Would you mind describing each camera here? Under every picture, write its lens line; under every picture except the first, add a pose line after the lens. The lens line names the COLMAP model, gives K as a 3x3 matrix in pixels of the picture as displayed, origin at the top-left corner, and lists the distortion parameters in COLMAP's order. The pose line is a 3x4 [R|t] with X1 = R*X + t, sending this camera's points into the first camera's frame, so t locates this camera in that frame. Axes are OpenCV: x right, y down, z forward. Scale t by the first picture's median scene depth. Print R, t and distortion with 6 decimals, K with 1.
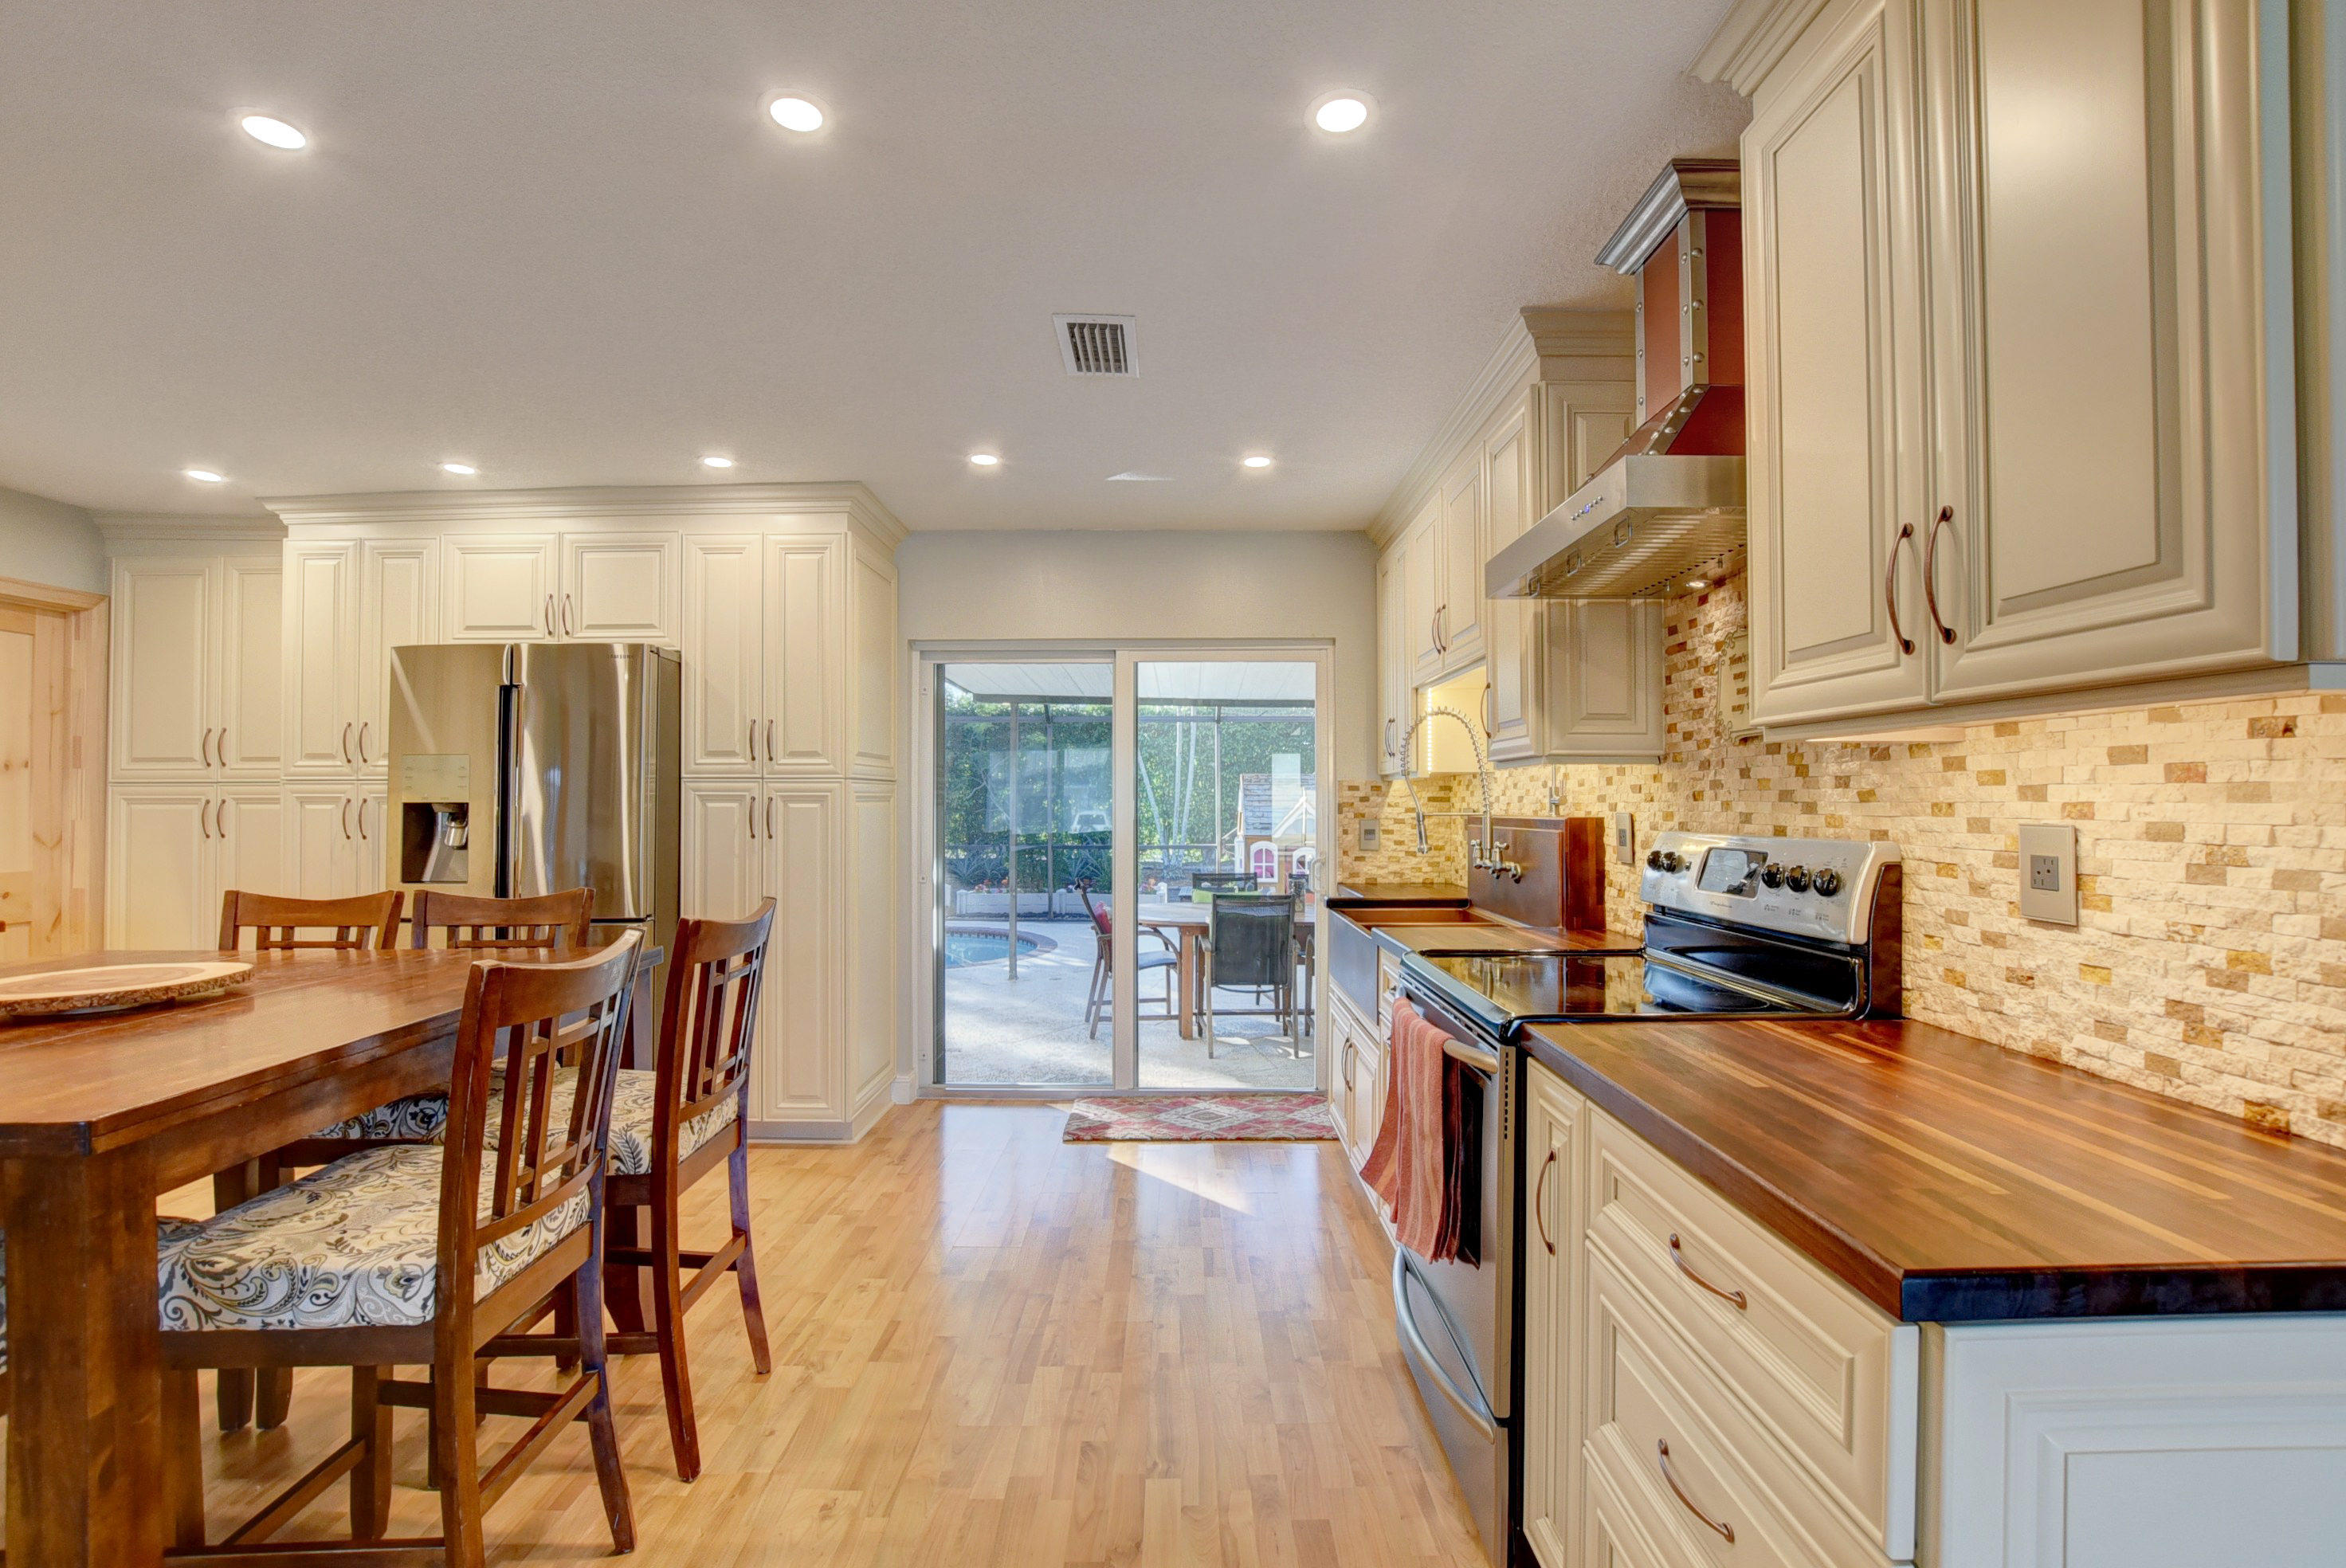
lens RADIAL K [[1029.8, 0, 1174.7], [0, 1029.8, 792.3], [0, 0, 1]] dist [-0.031609, 0.003598]
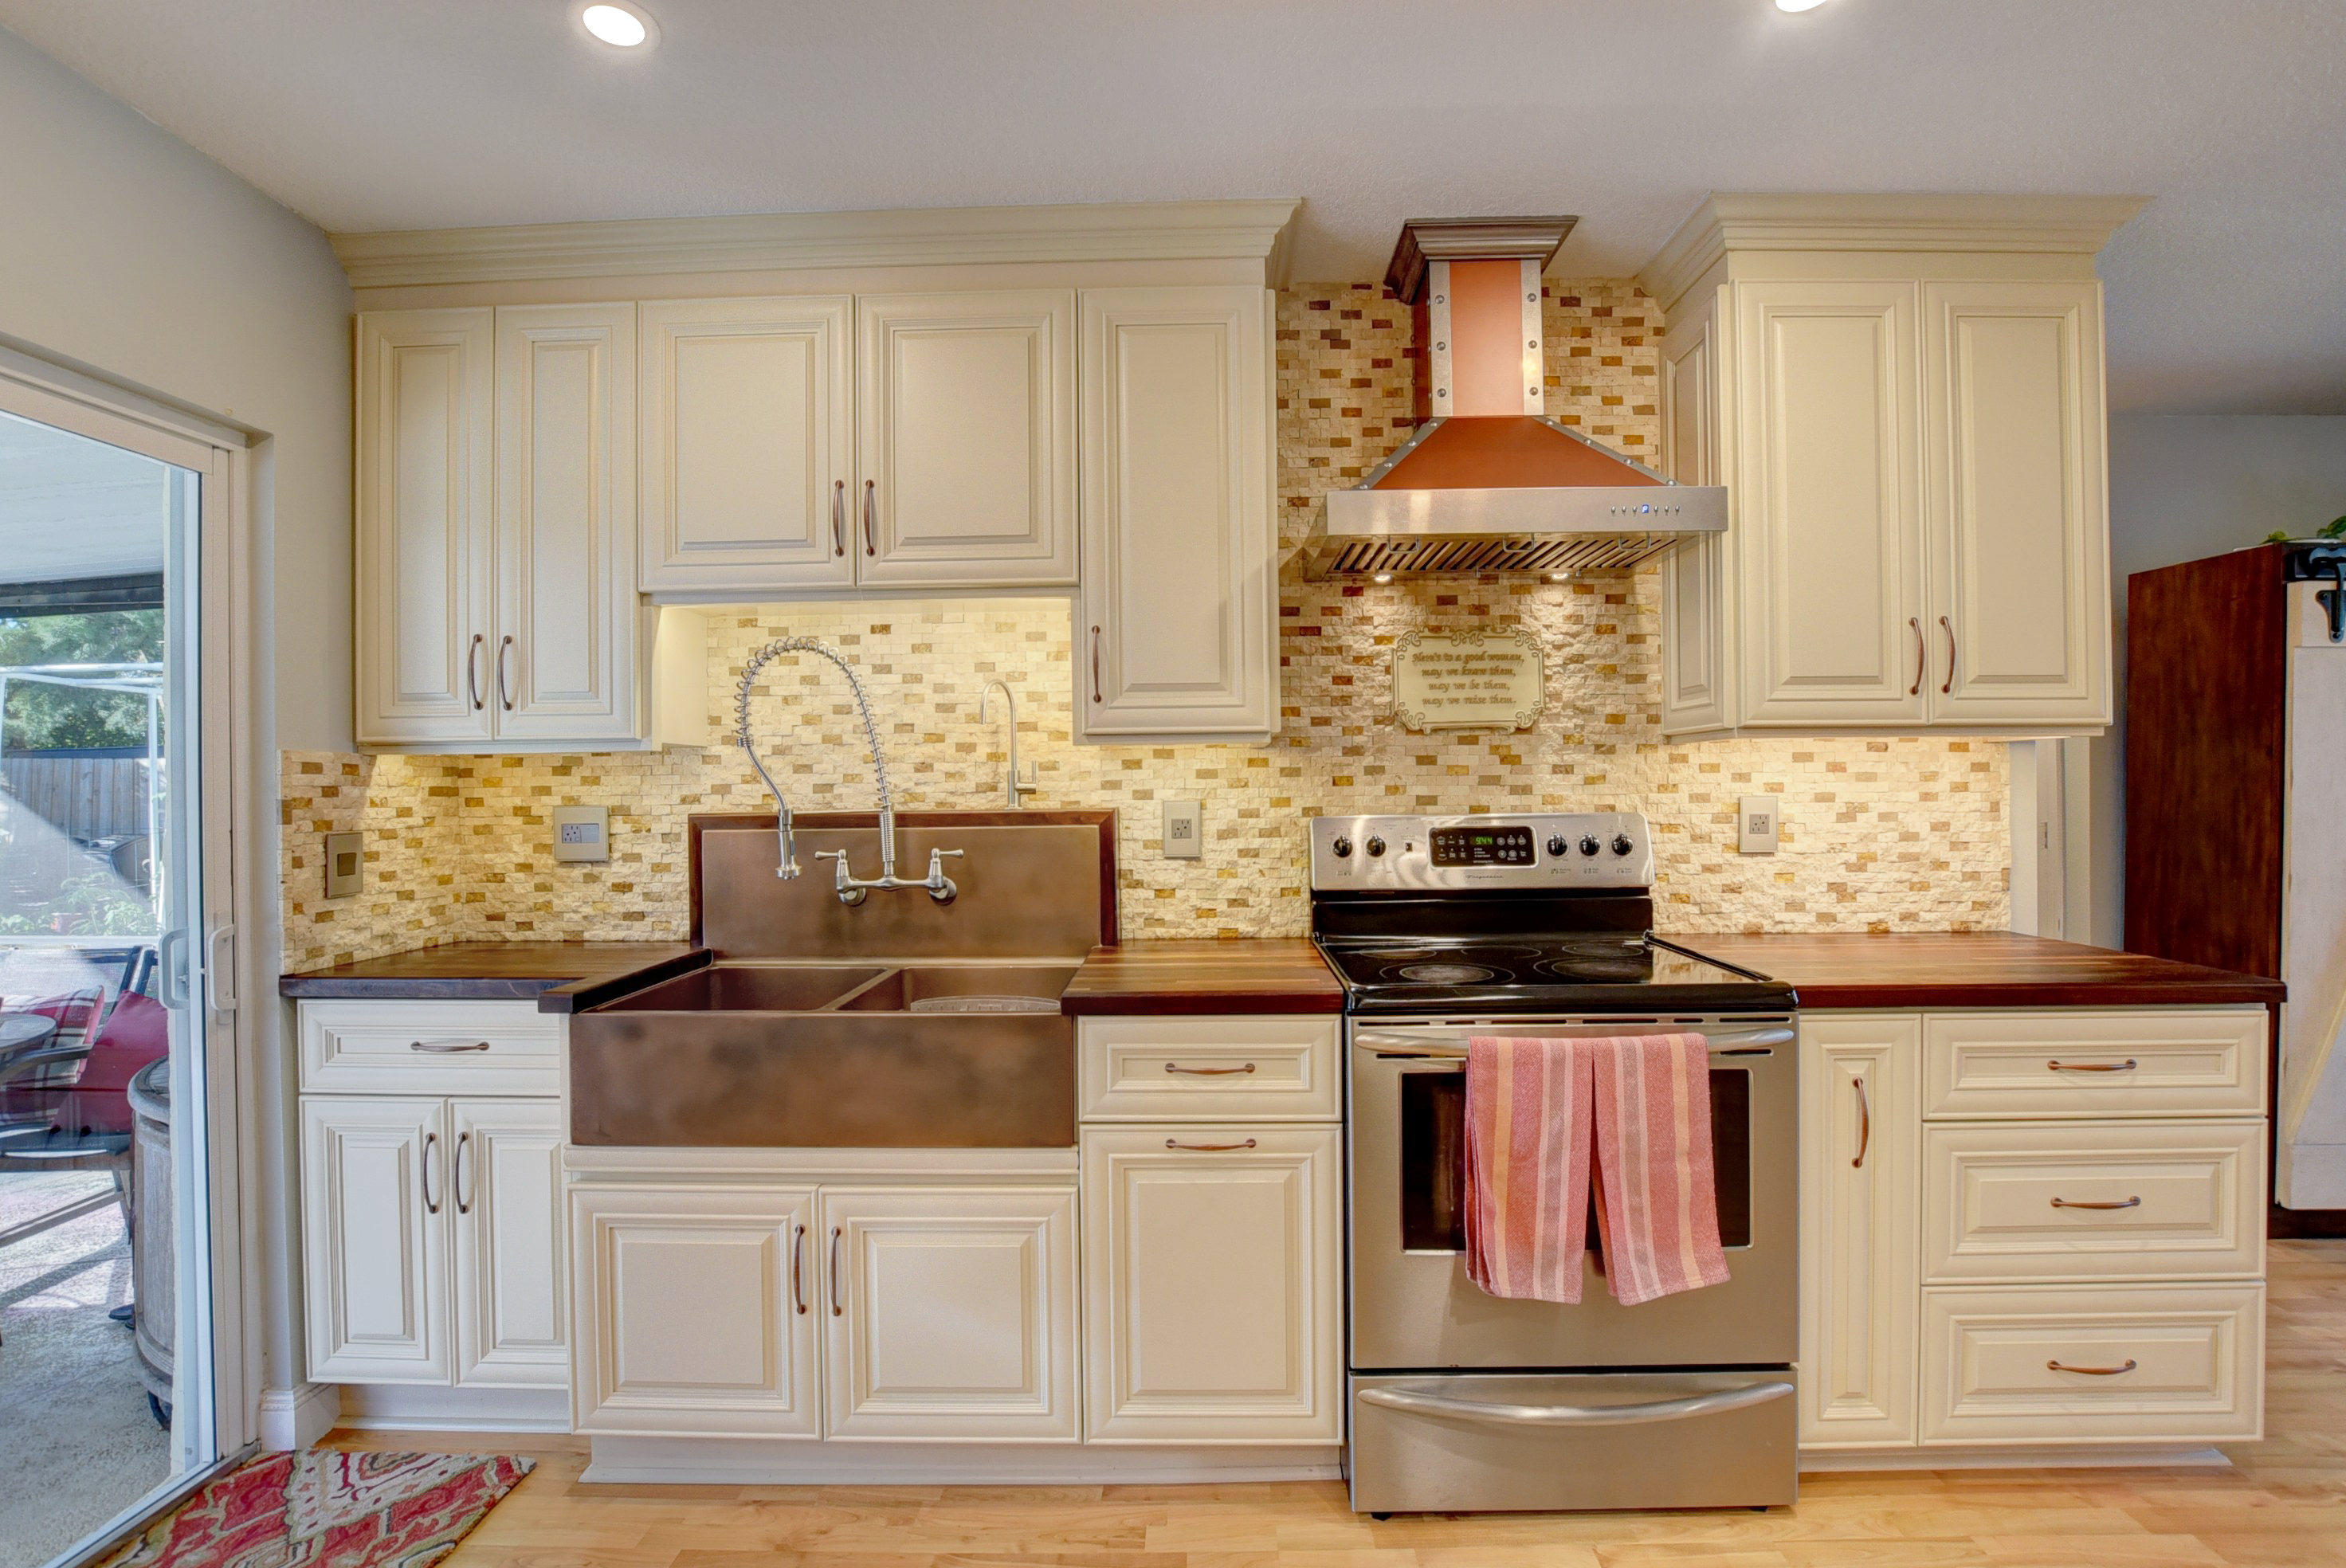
lens RADIAL K [[1029.8, 0, 1176.9], [0, 1029.8, 789.9], [0, 0, 1]] dist [-0.031609, 0.003598]
pose [[0.020256, -0.002984, 0.999790, -0.833185], [0.000645, 0.999995, 0.002972, 0.014978], [-0.999795, 0.000584, 0.020258, 1.824809]]
